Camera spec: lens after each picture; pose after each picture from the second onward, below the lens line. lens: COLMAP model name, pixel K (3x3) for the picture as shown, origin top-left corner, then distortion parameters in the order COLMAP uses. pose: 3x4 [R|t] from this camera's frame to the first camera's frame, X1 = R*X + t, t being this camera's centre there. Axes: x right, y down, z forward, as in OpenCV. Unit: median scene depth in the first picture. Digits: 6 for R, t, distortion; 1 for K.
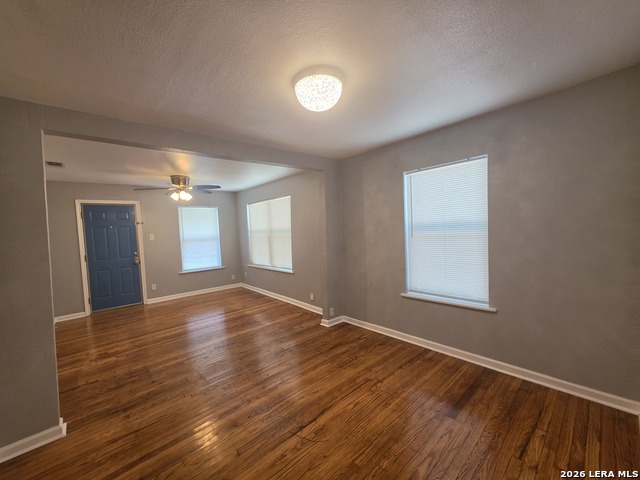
lens RADIAL K [[258.3, 0, 318.4], [0, 258.3, 241.2], [0, 0, 1]] dist [0.001543, 0.000090]
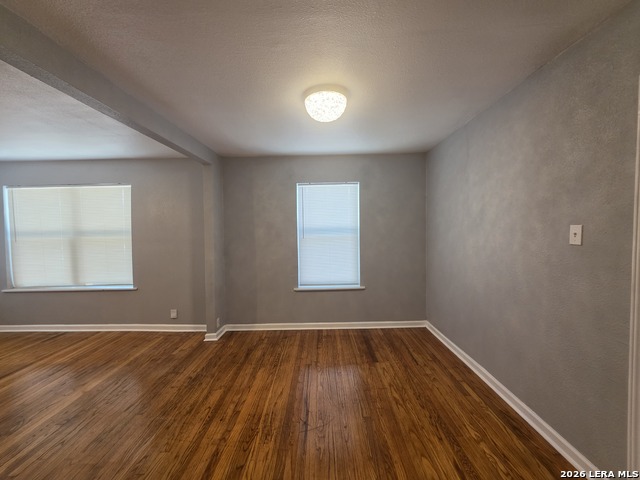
lens RADIAL K [[258.3, 0, 318.4], [0, 258.3, 241.2], [0, 0, 1]] dist [0.001543, 0.000090]
pose [[0.665978, 0.001160, 0.745970, -0.386177], [0.023357, 0.999476, -0.022406, 0.018317], [-0.745605, 0.032346, 0.665602, 0.132374]]
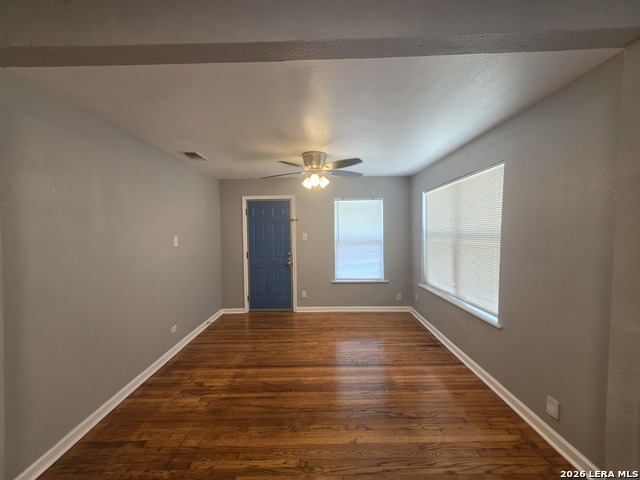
lens RADIAL K [[258.3, 0, 318.4], [0, 258.3, 241.2], [0, 0, 1]] dist [0.001543, 0.000090]
pose [[0.743848, 0.057680, -0.665855, -0.049962], [-0.053874, 0.998202, 0.026286, -0.034906], [0.666173, 0.016319, 0.745618, 0.545576]]
